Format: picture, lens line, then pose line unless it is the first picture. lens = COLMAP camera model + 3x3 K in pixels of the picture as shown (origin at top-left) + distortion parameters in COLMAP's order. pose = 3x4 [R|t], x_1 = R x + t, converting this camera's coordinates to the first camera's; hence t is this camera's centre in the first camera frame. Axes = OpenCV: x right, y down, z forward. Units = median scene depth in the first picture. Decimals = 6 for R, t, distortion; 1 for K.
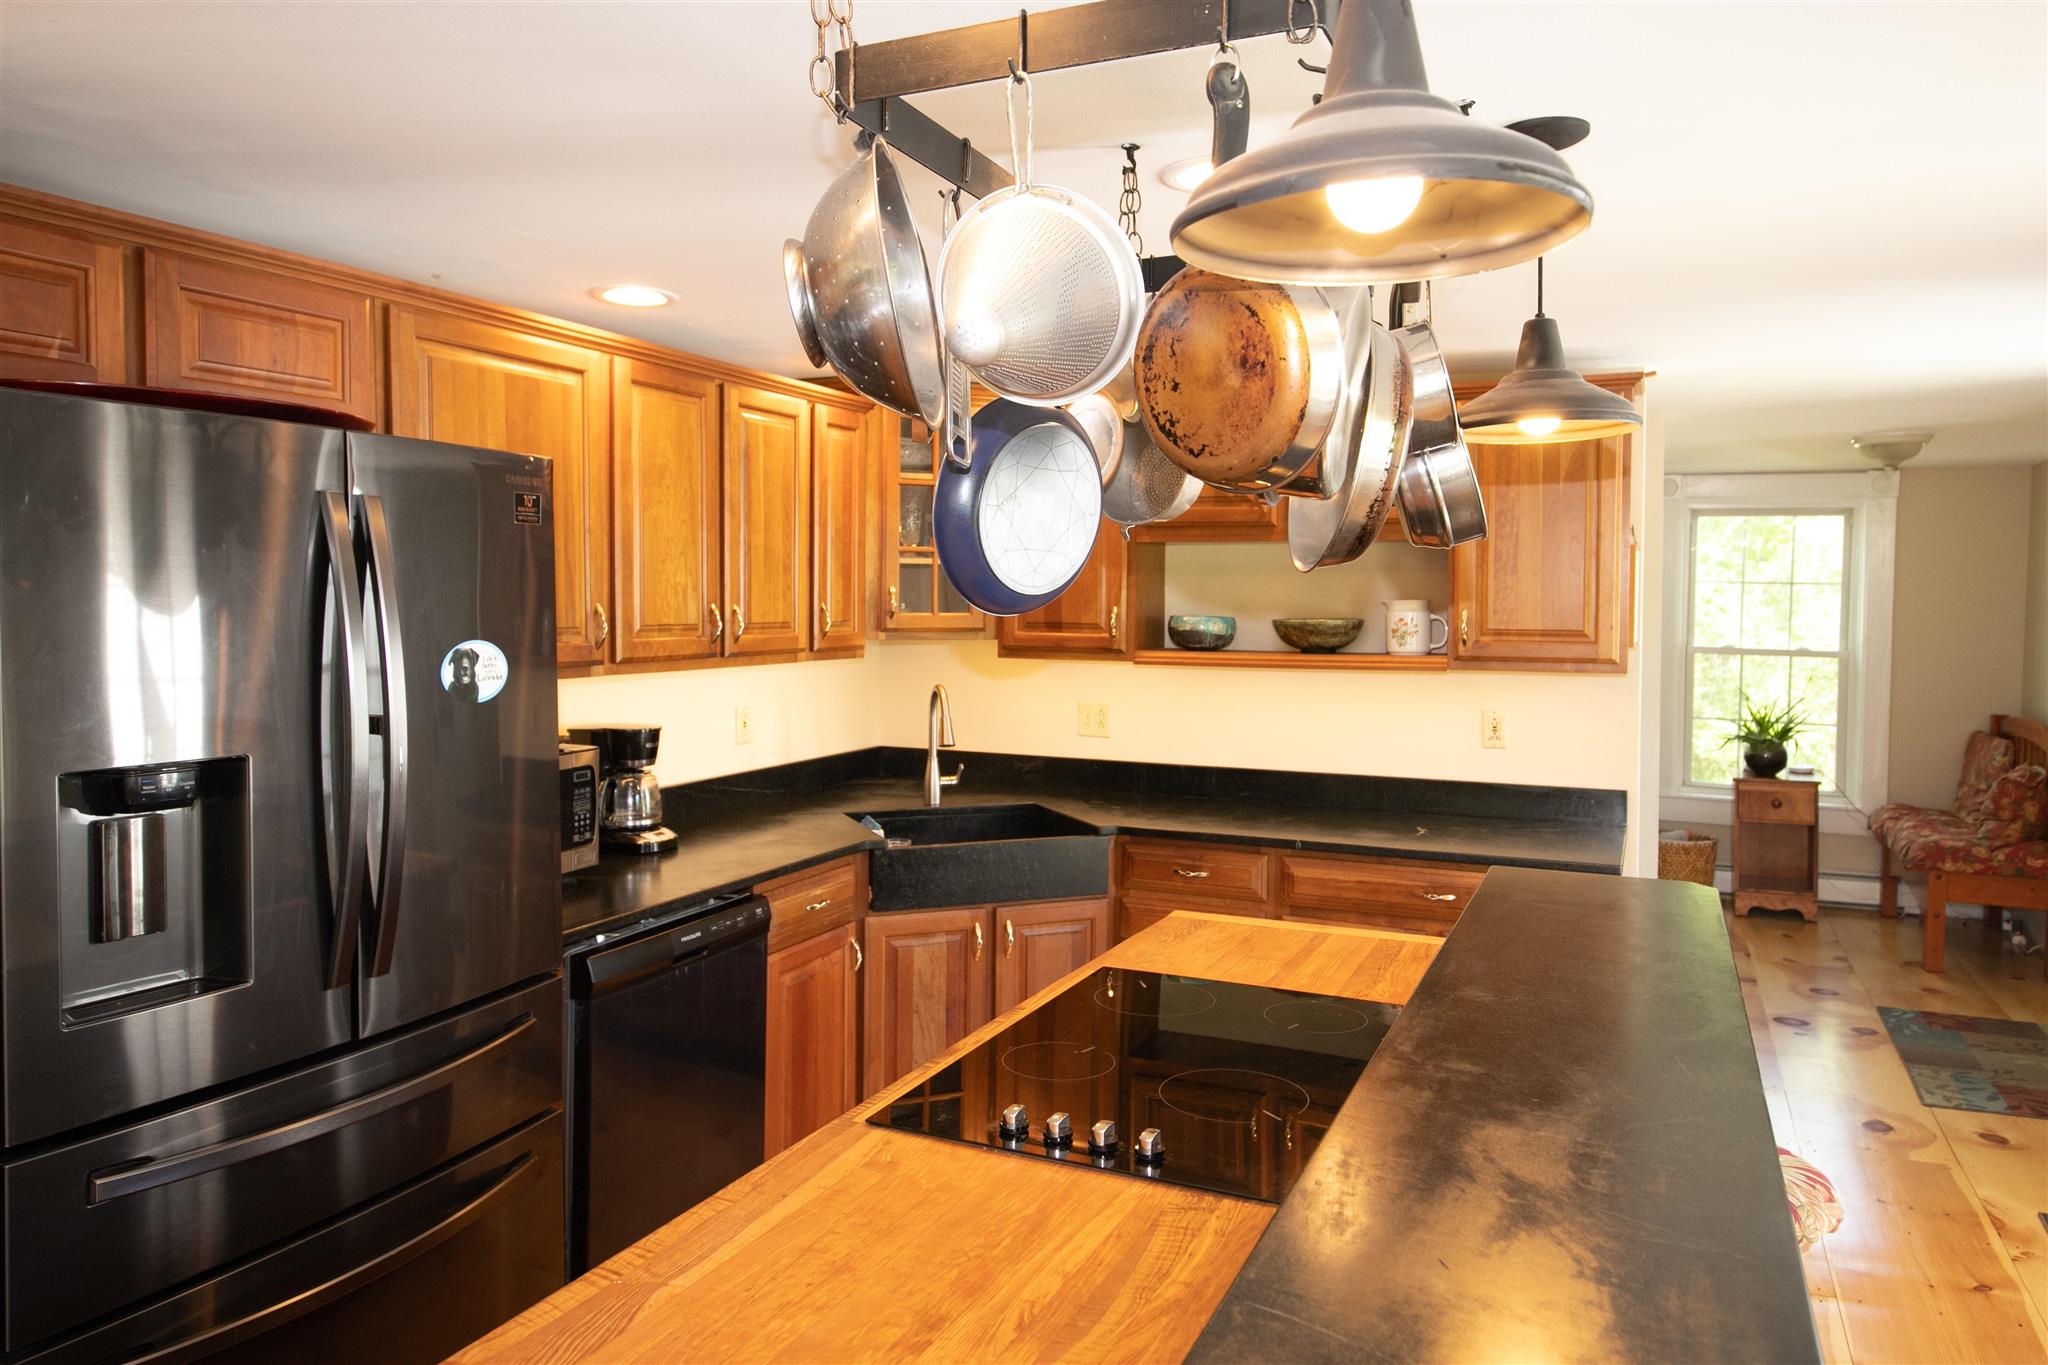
lens RADIAL K [[1393.4, 0, 1090.0], [0, 1393.4, 629.7], [0, 0, 1]] dist [0.015142, 0.002616]
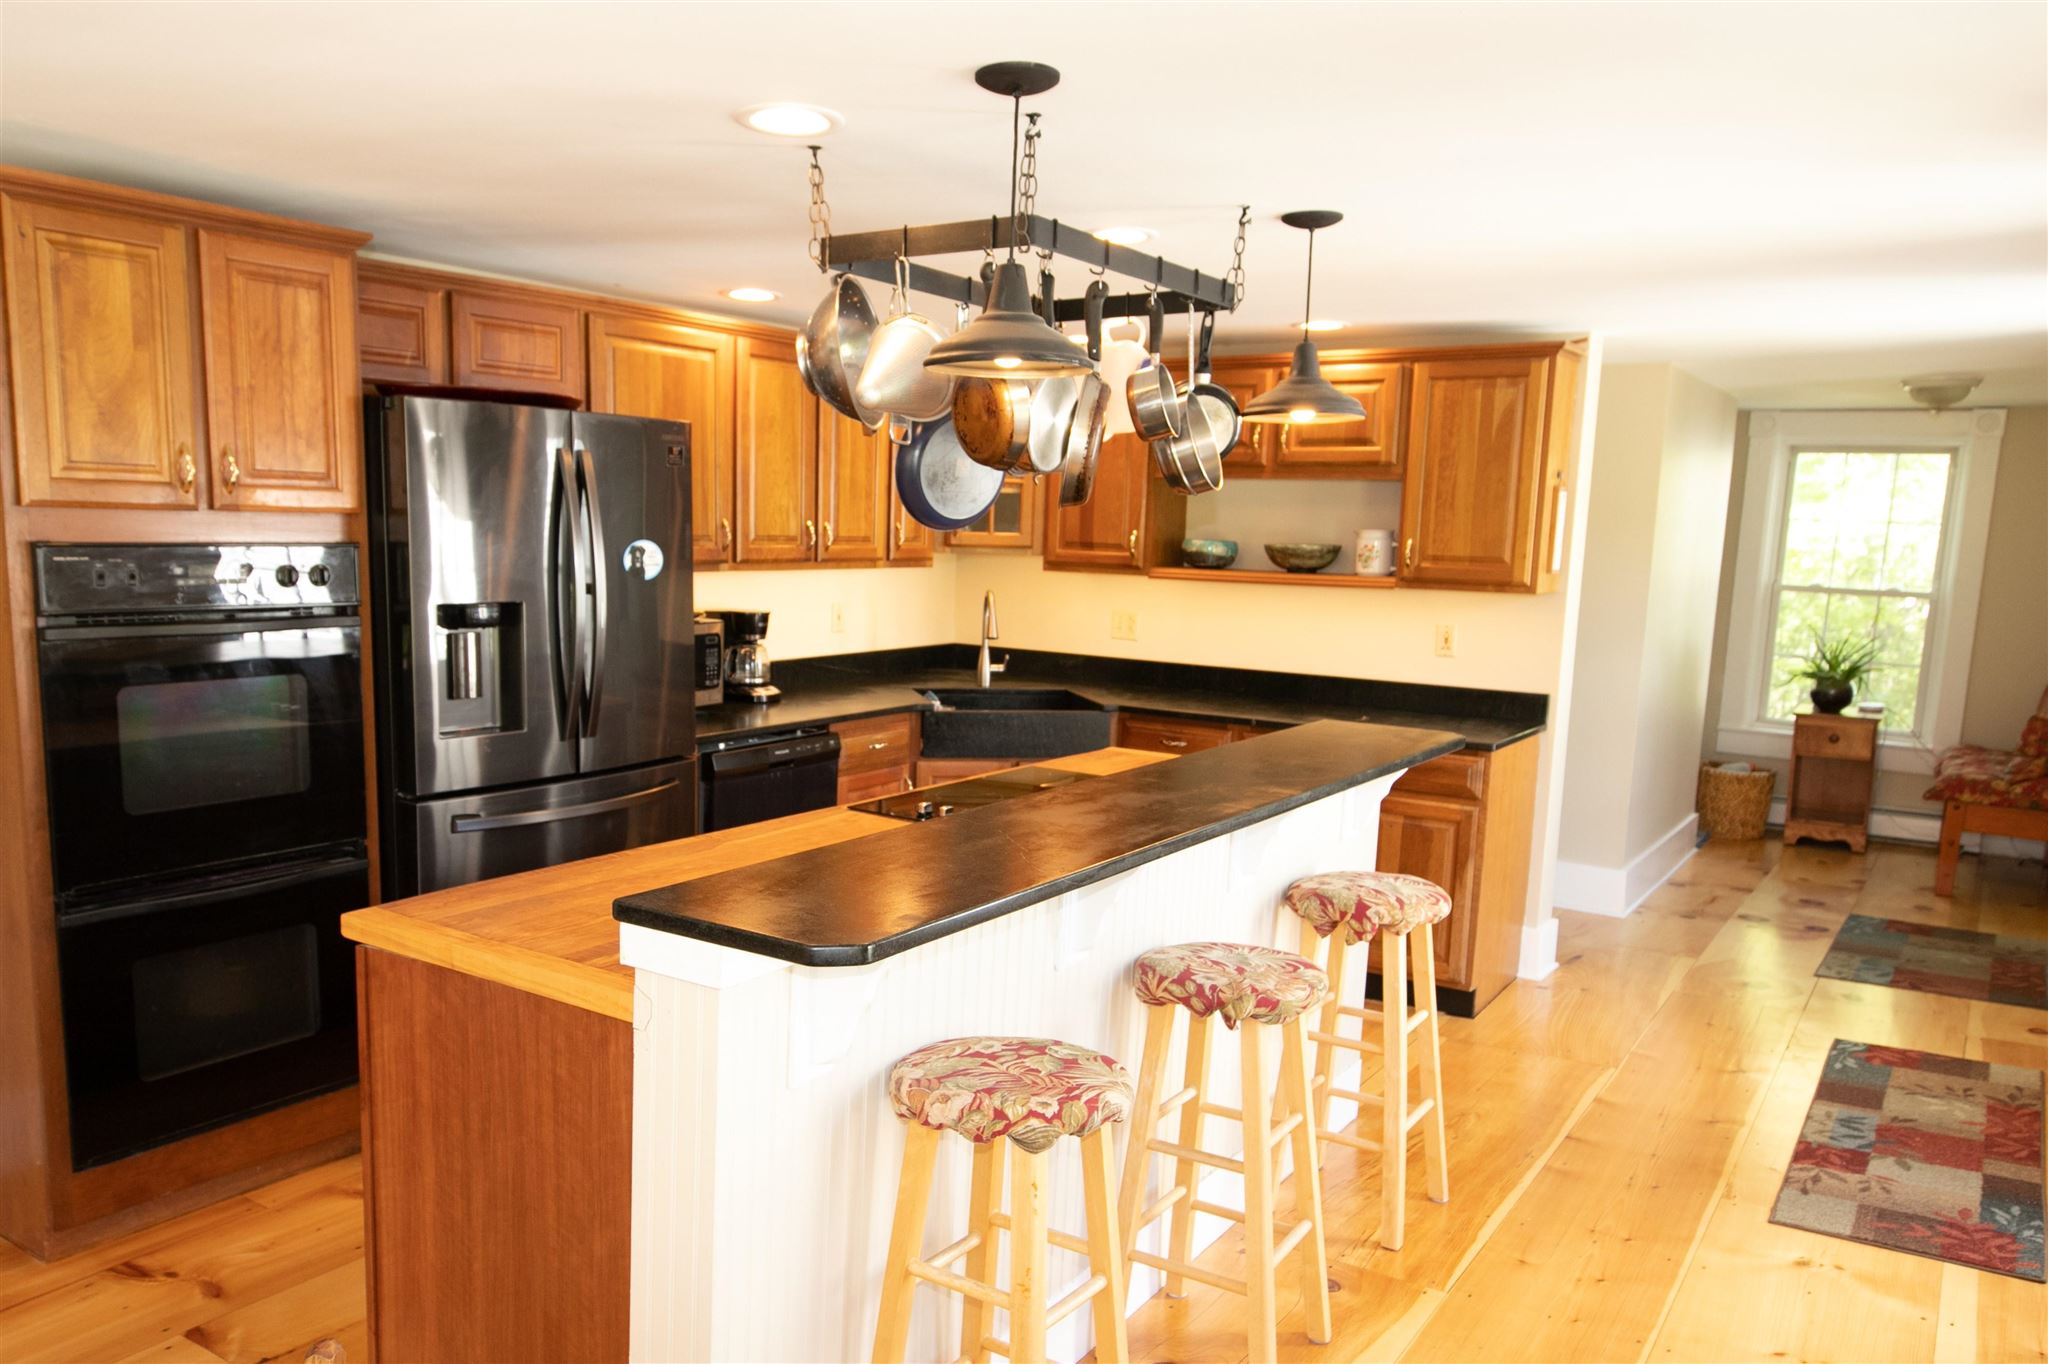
lens RADIAL K [[1591.9, 0, 1017.0], [0, 1591.9, 701.0], [0, 0, 1]] dist [0.010533, 0.015874]
pose [[0.983799, 0.039709, -0.174822, 0.187847], [-0.024080, 0.995593, 0.090633, 0.009304], [0.177651, -0.084955, 0.980420, -0.445580]]
